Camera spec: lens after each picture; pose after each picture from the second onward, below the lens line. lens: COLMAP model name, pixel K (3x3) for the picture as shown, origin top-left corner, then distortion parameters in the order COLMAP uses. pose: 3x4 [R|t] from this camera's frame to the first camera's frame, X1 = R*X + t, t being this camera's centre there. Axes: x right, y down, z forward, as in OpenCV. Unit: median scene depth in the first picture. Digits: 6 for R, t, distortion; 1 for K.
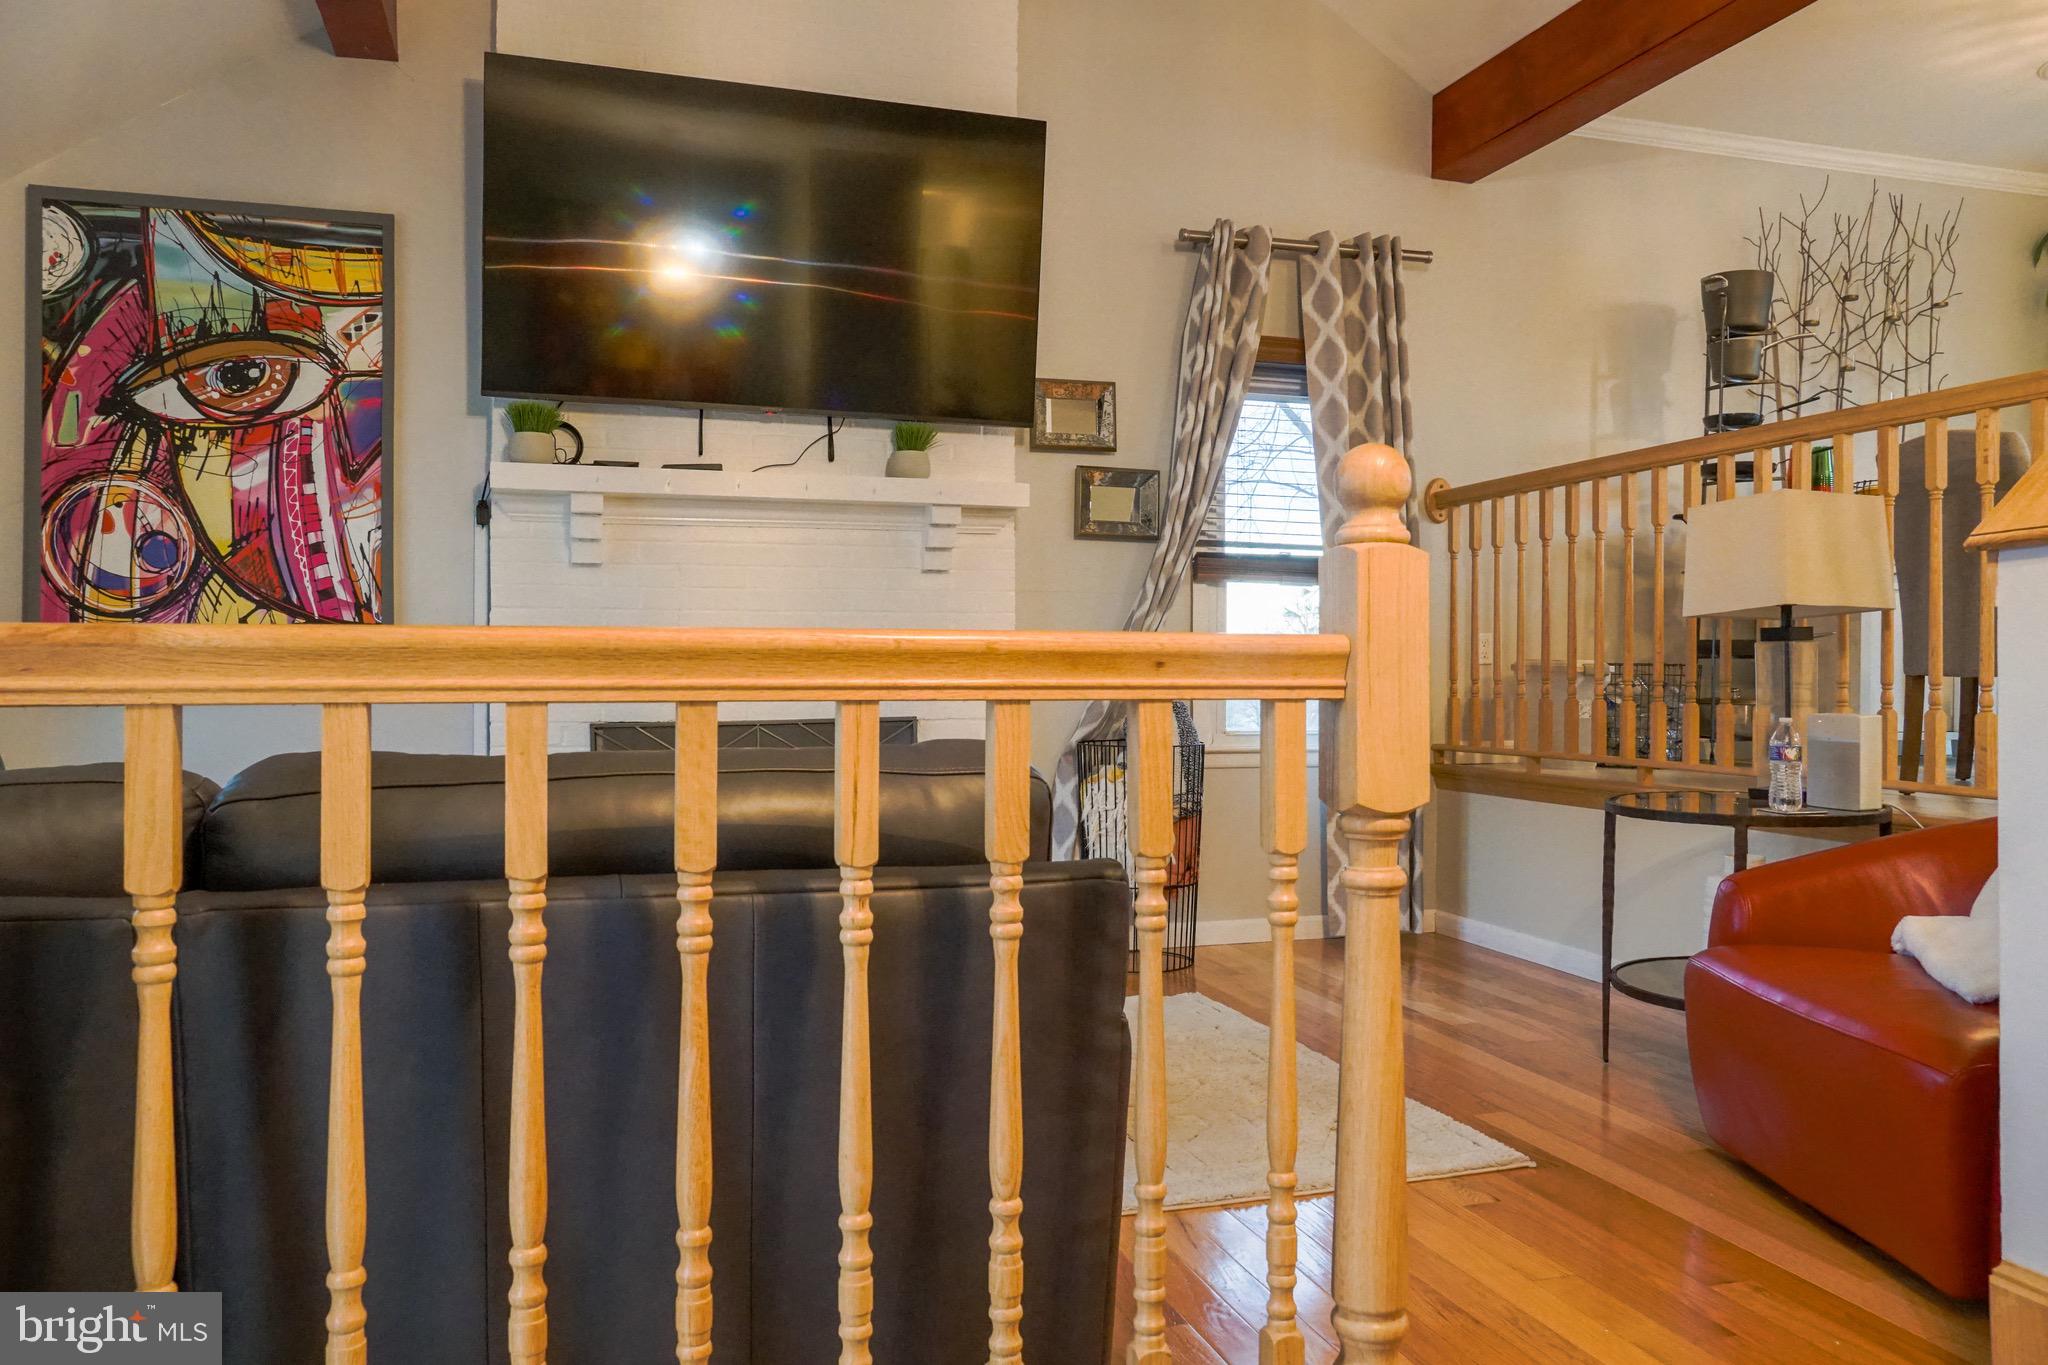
lens RADIAL K [[1535.8, 0, 1029.8], [0, 1535.8, 673.6], [0, 0, 1]] dist [-0.052987, 0.063248]
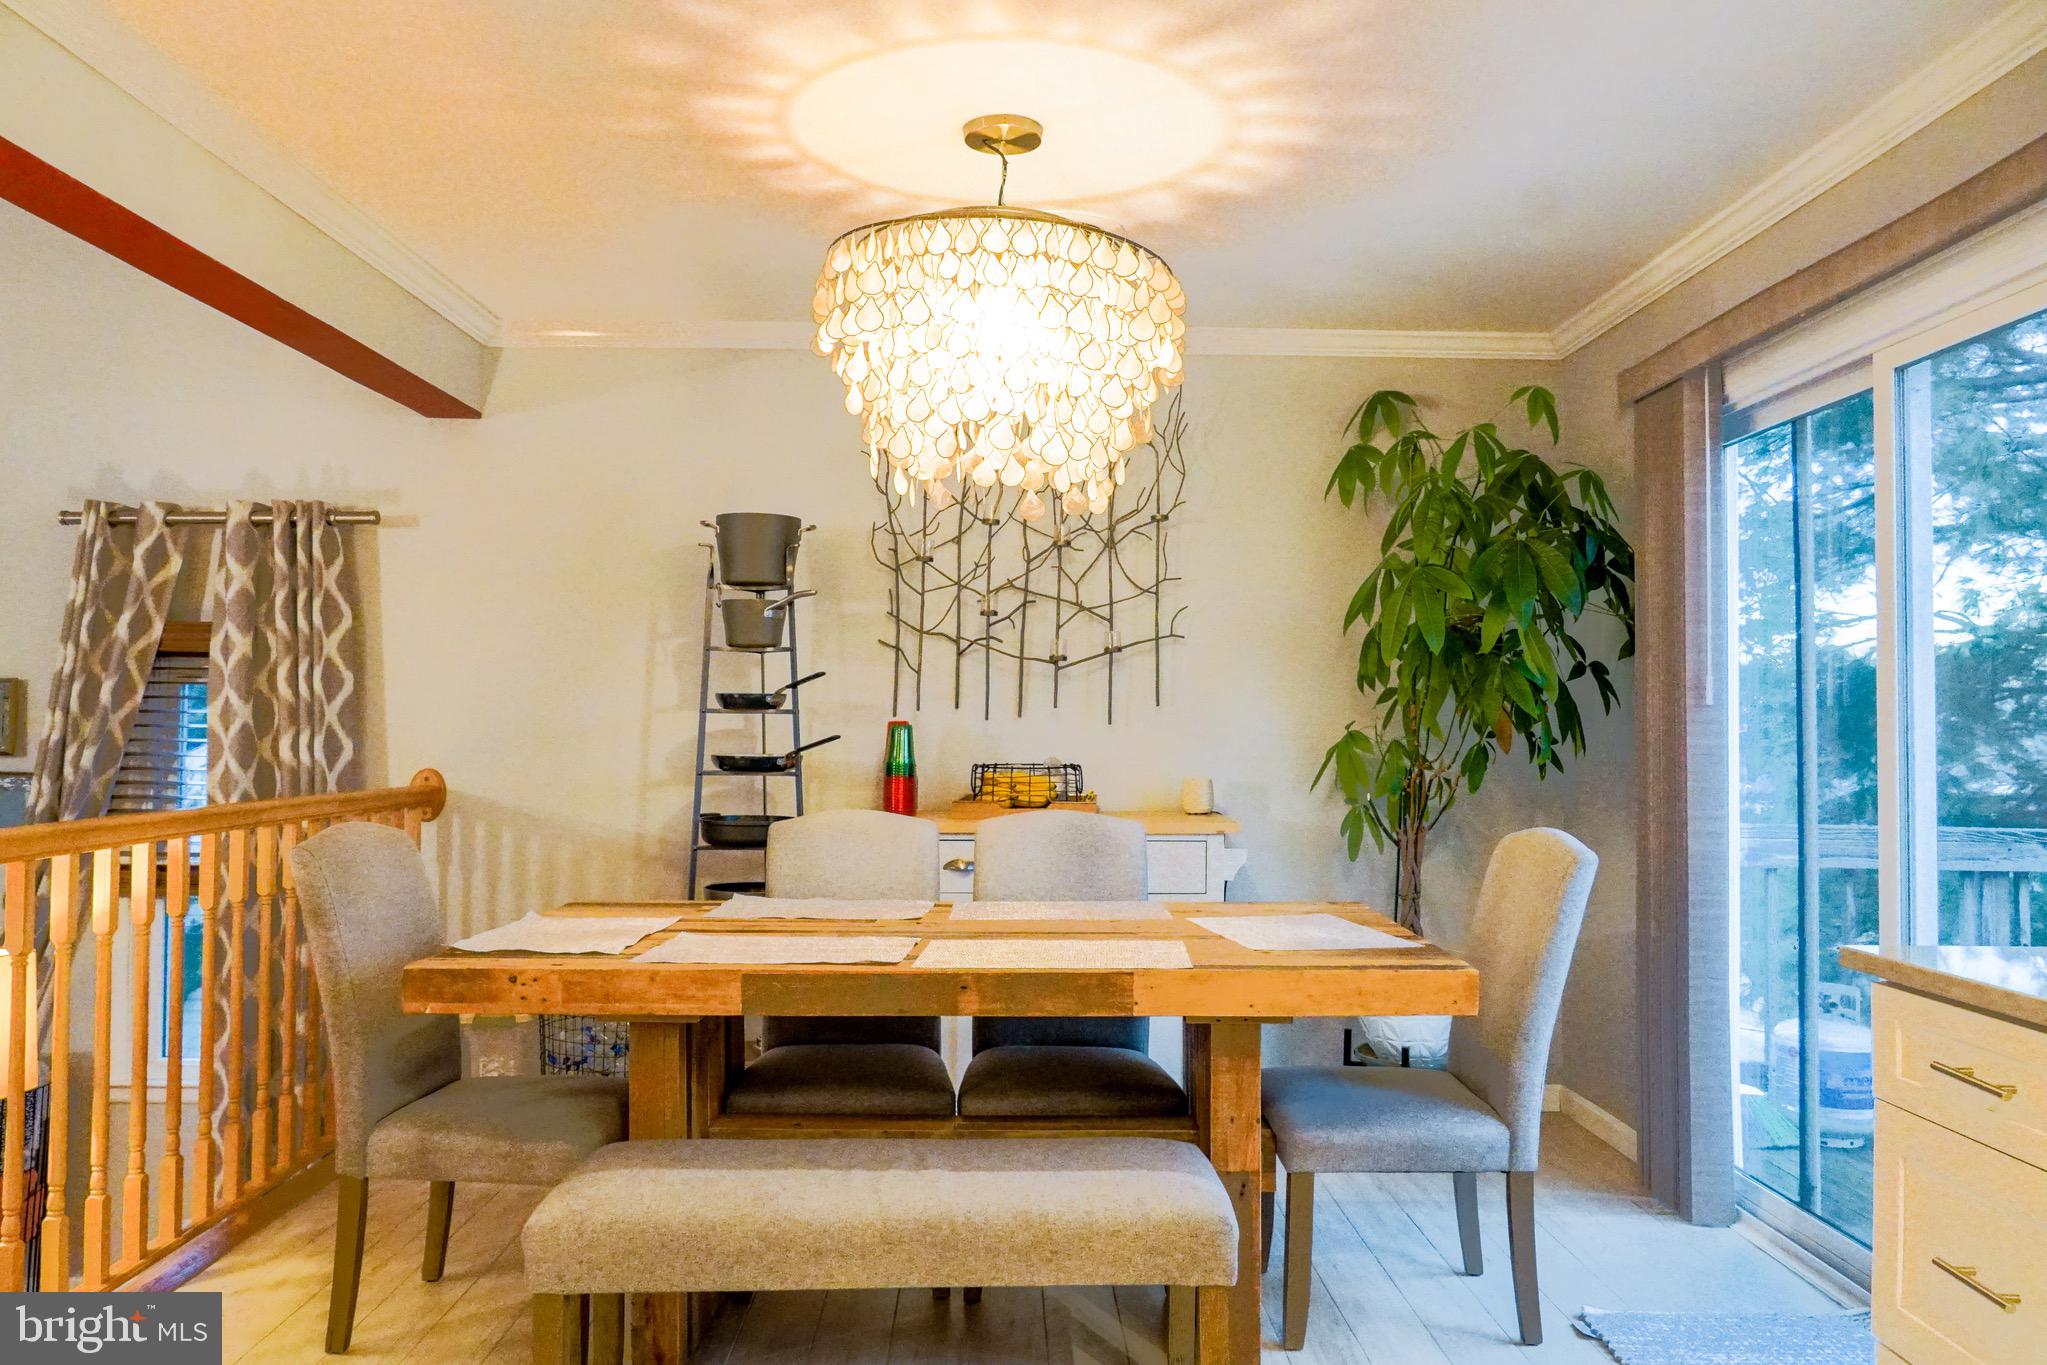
lens RADIAL K [[1535.1, 0, 1030.3], [0, 1535.1, 689.9], [0, 0, 1]] dist [-0.052987, 0.063248]
pose [[0.964612, -0.000525, -0.263673, 0.908040], [-0.001789, 0.999962, -0.008536, -0.184975], [0.263667, 0.008706, 0.964574, 0.308038]]
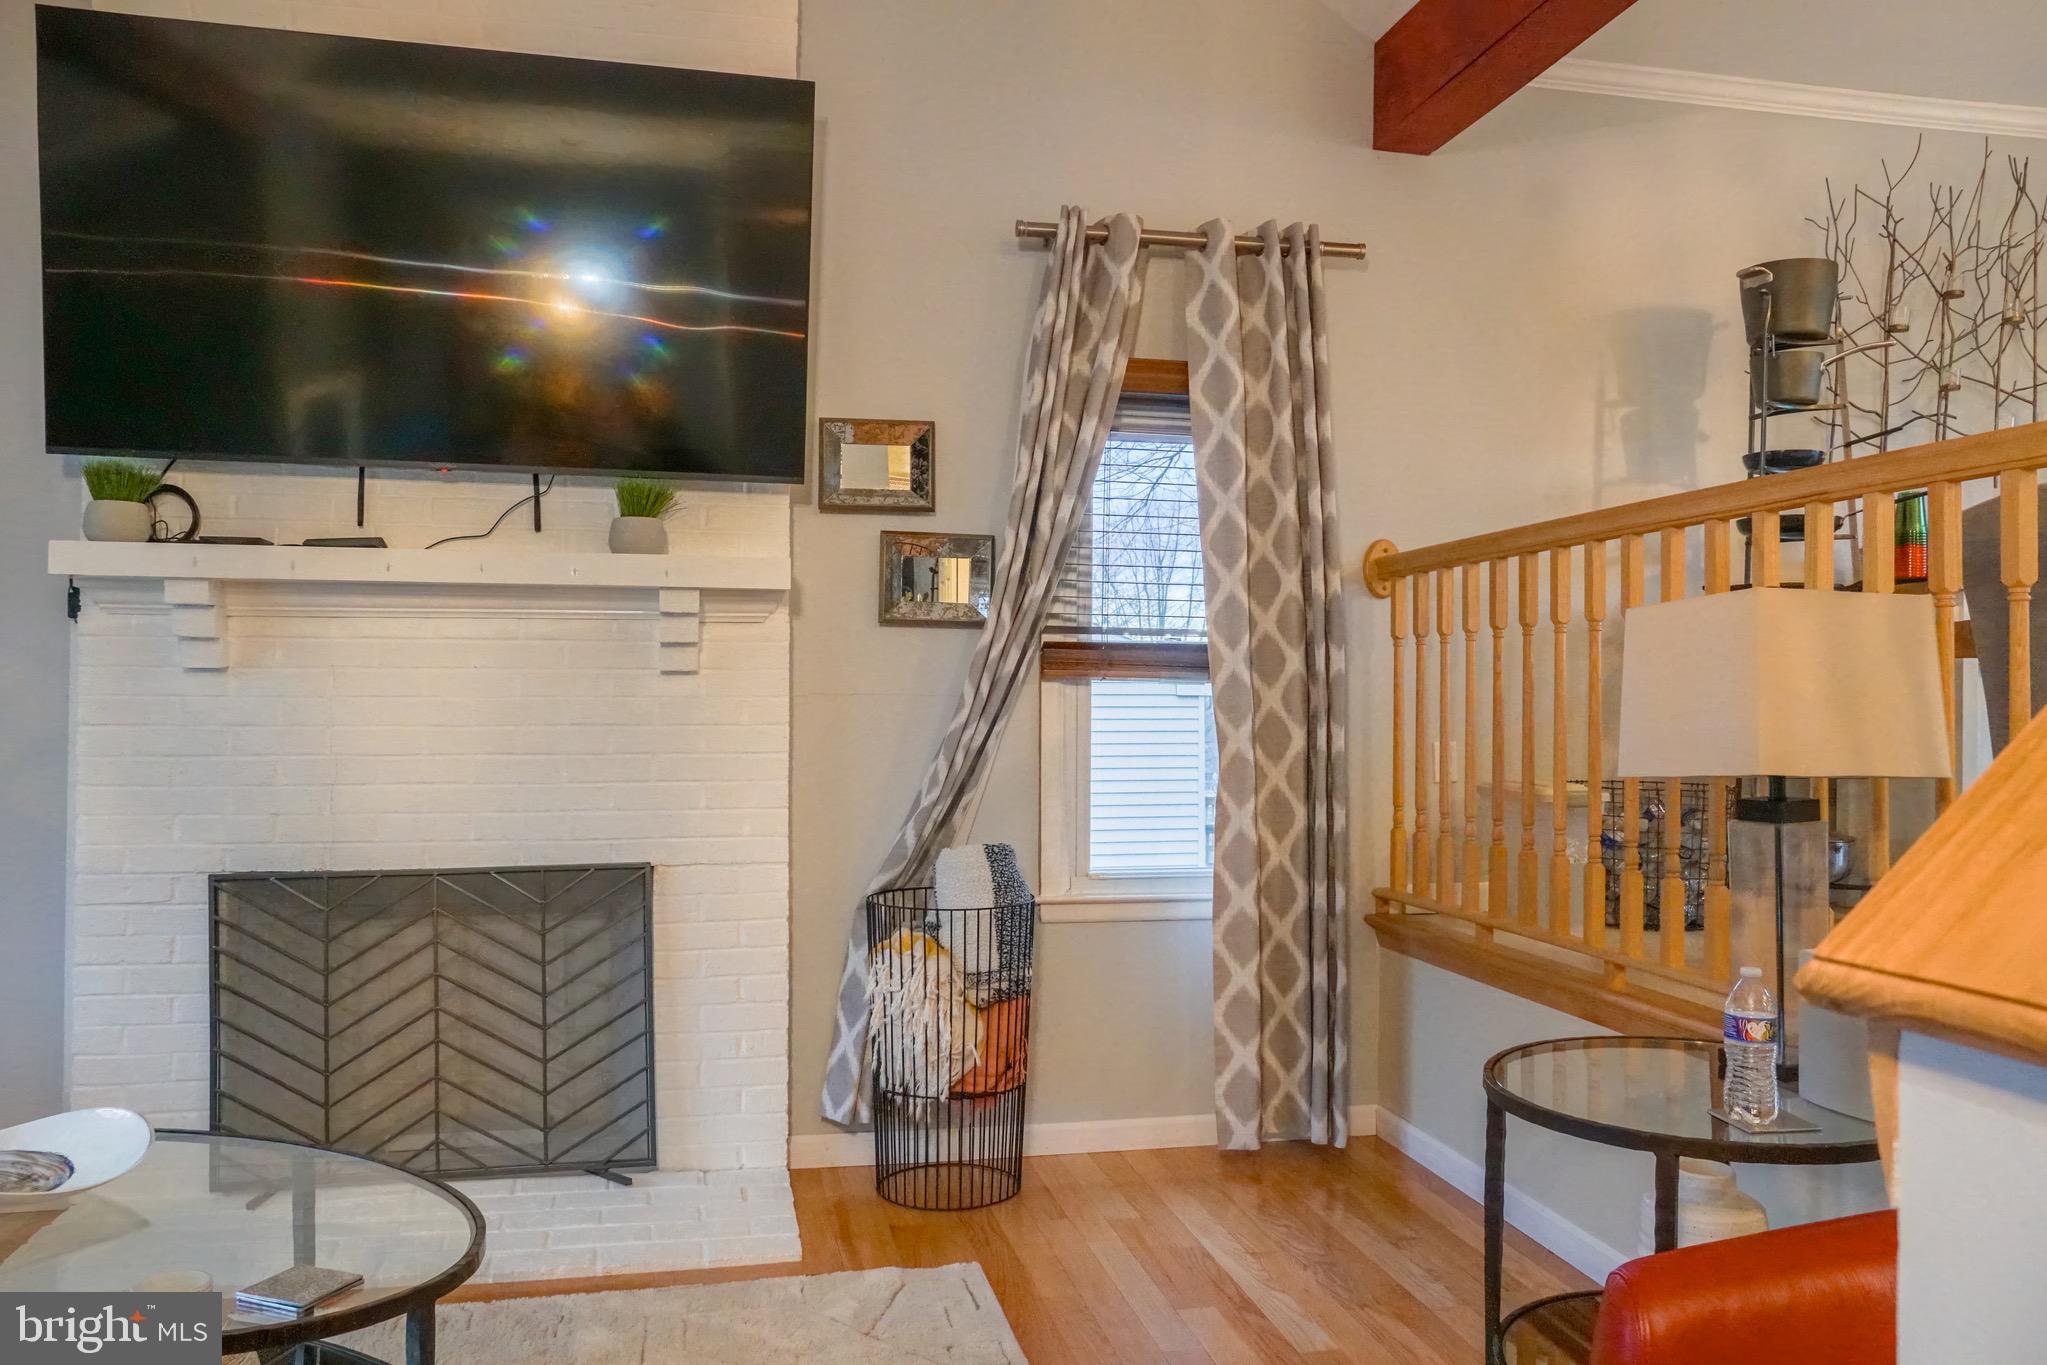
lens RADIAL K [[1535.1, 0, 1024.1], [0, 1535.1, 677.6], [0, 0, 1]] dist [-0.052987, 0.063248]
pose [[0.995941, 0.001304, -0.089994, 0.177478], [-0.002829, 0.999854, -0.016827, -0.051072], [0.089959, 0.017013, 0.995800, 0.251161]]
